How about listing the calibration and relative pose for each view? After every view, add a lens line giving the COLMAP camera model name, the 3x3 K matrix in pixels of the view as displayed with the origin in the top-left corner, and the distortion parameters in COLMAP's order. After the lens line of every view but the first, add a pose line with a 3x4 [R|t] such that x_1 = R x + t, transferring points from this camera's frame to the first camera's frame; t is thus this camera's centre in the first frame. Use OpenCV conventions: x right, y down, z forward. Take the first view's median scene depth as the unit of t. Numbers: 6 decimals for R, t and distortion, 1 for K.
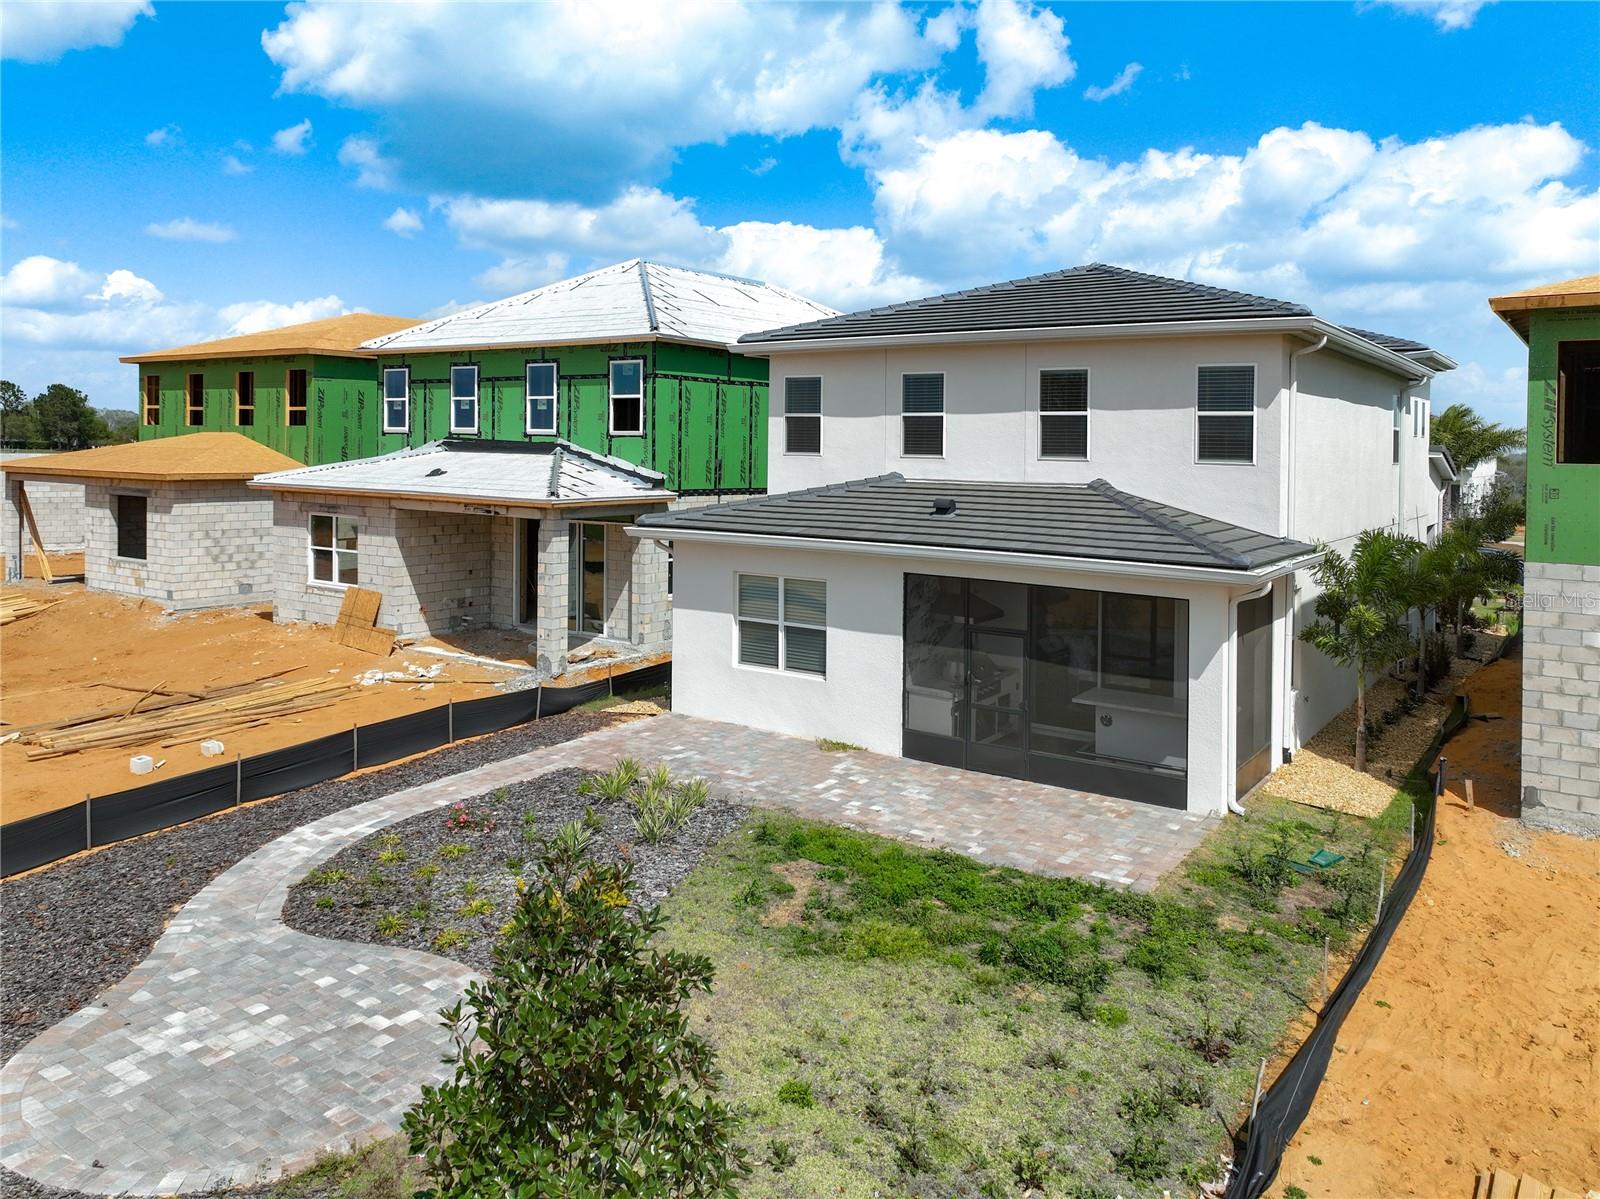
lens RADIAL K [[1167.5, 0, 782.0], [0, 1167.5, 453.8], [0, 0, 1]] dist [0.004734, 0.001215]
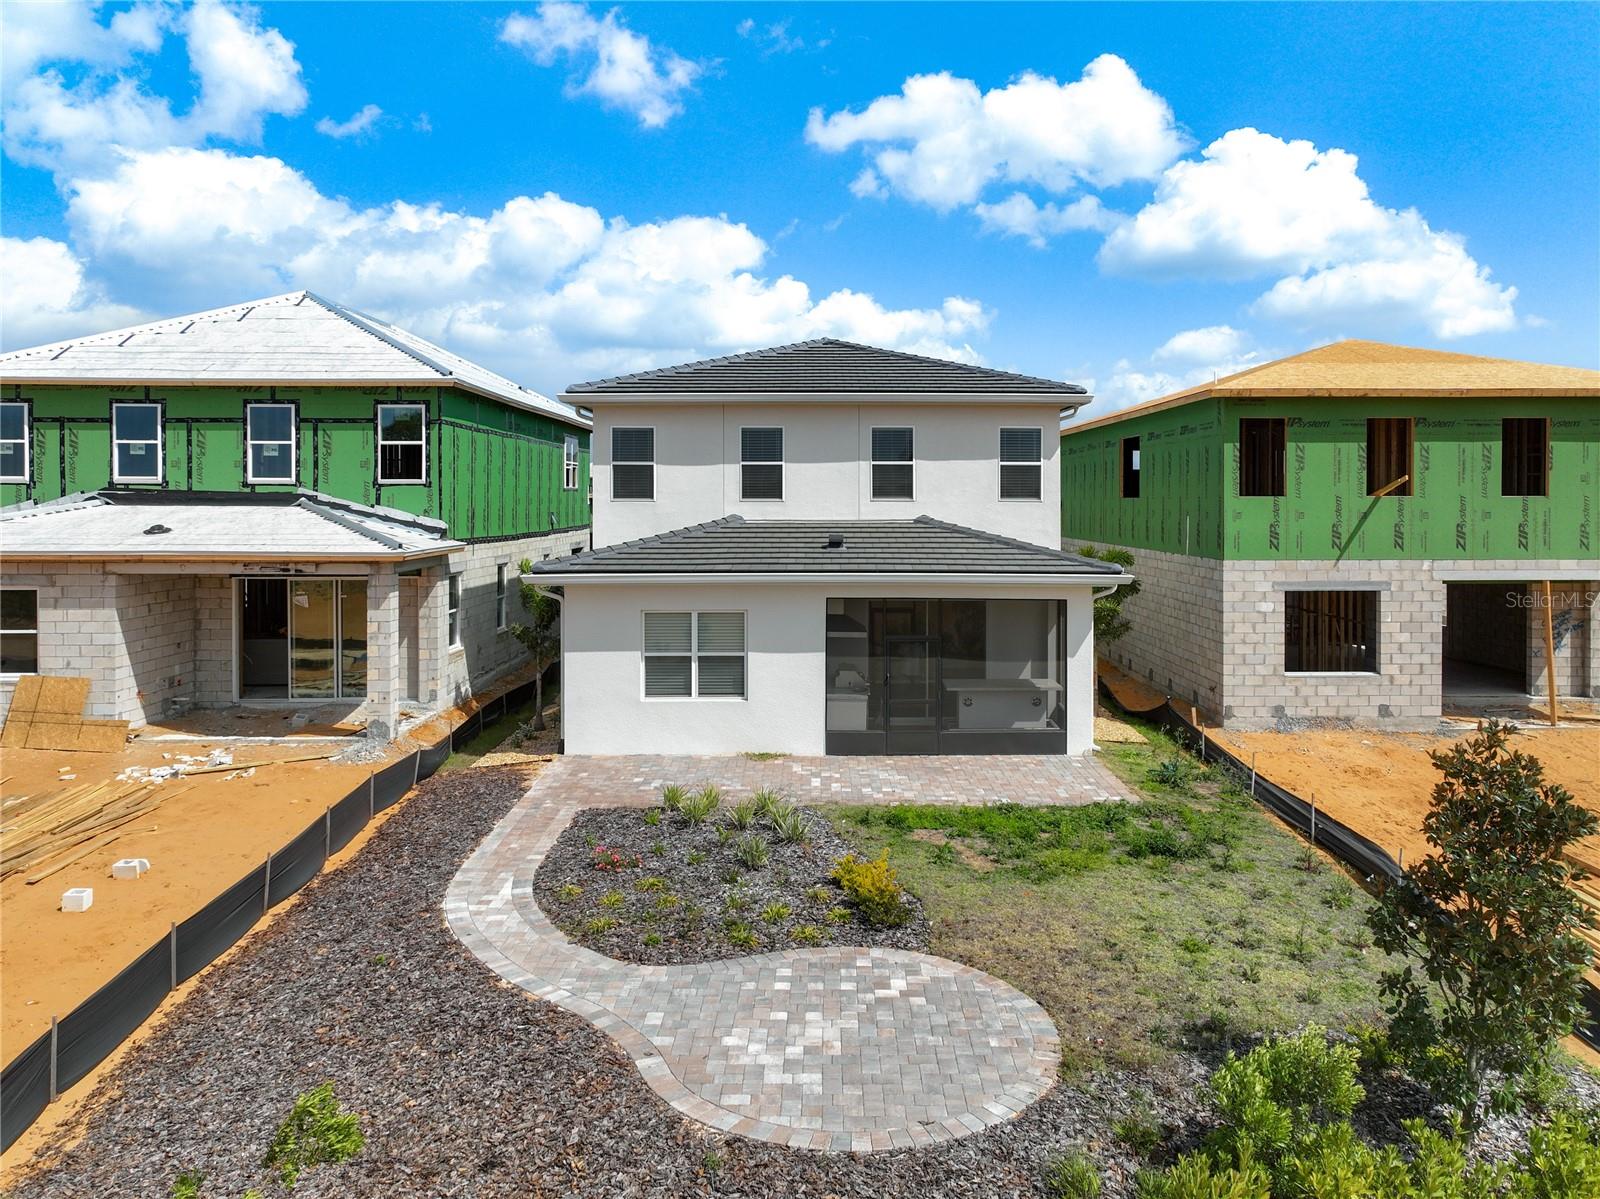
lens RADIAL K [[1154.8, 0, 799.8], [0, 1154.8, 498.4], [0, 0, 1]] dist [0.007529, -0.002246]
pose [[0.814045, -0.013738, 0.580639, -0.533432], [0.015805, 0.999874, 0.001498, -0.000502], [-0.580587, 0.007958, 0.814159, 0.062594]]
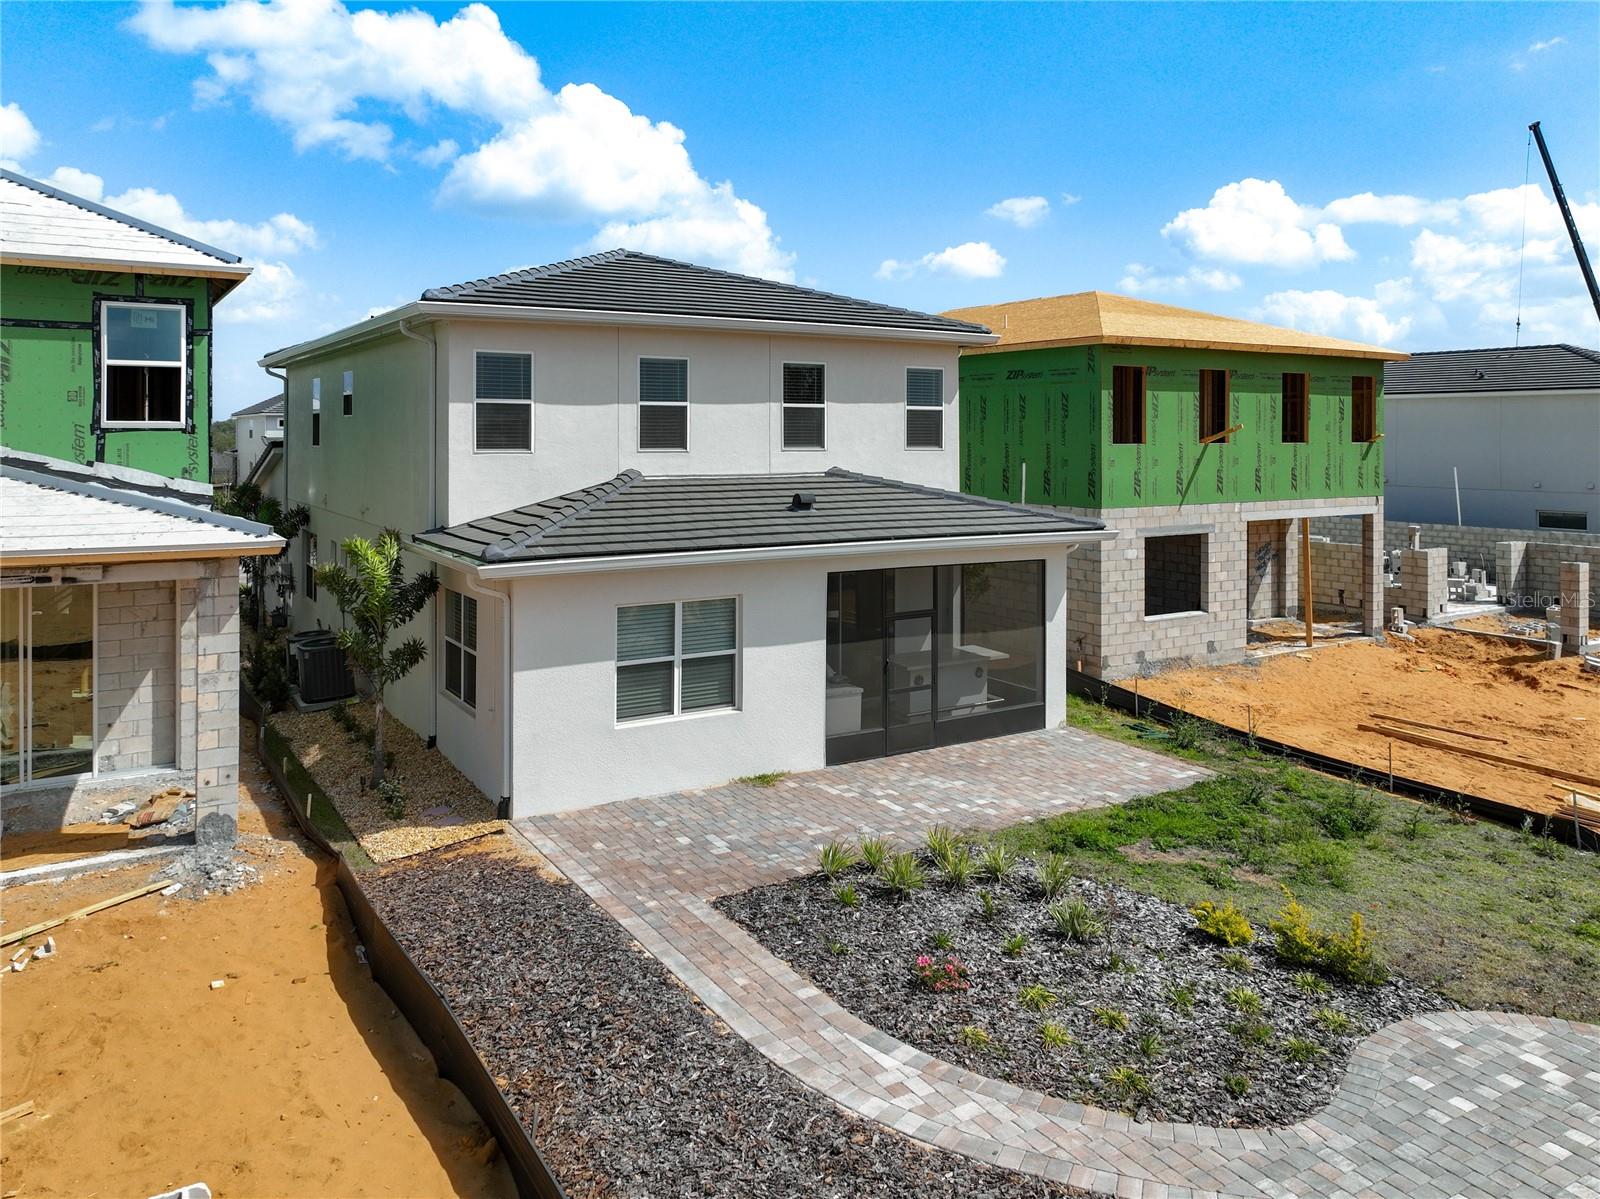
lens RADIAL K [[1185.9, 0, 761.2], [0, 1185.9, 430.7], [0, 0, 1]] dist [-0.001989, 0.007354]
pose [[0.402350, -0.008594, 0.915445, -0.723447], [0.013343, 0.999905, 0.003523, -0.016011], [-0.915389, 0.010797, 0.402427, 0.596571]]
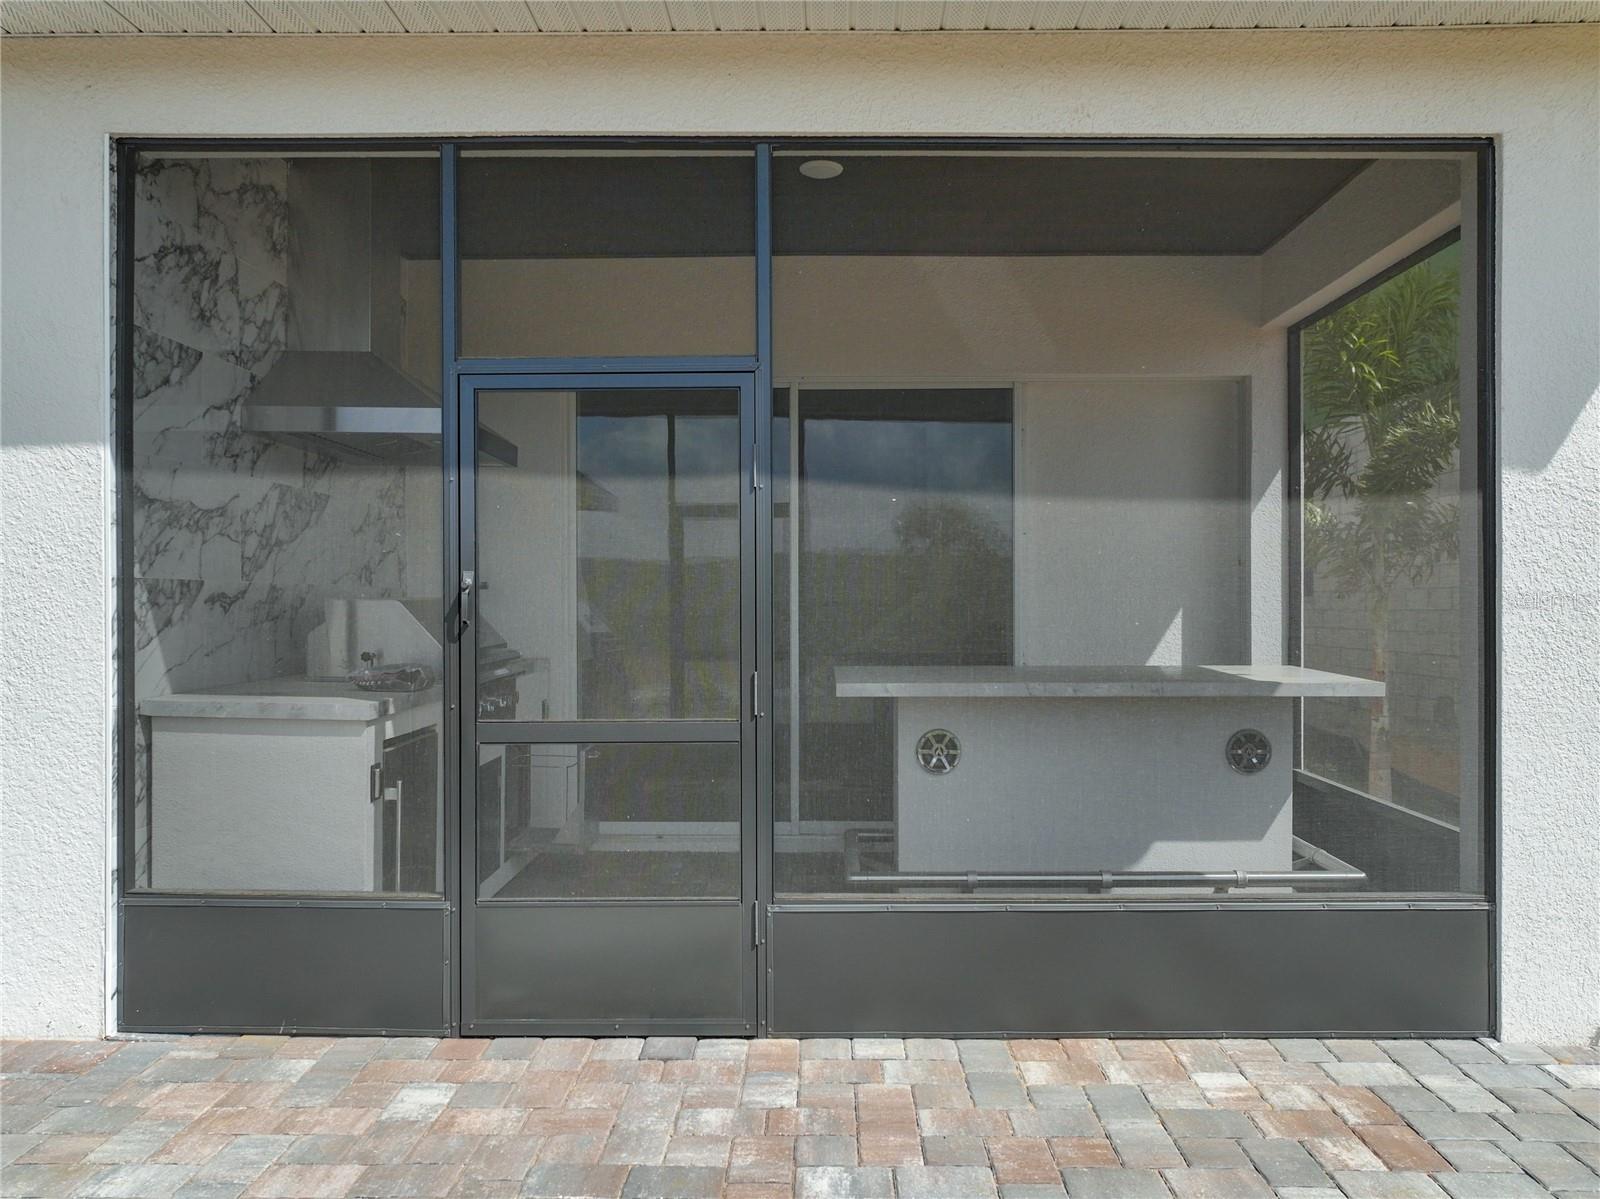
lens RADIAL K [[1130.8, 0, 802.6], [0, 1130.8, 605.9], [0, 0, 1]] dist [0.007071, 0.003700]
pose [[0.811405, -0.009728, 0.584404, 0.077291], [0.012606, 0.999920, -0.000858, 0.168898], [-0.584349, 0.008063, 0.811463, 0.697589]]
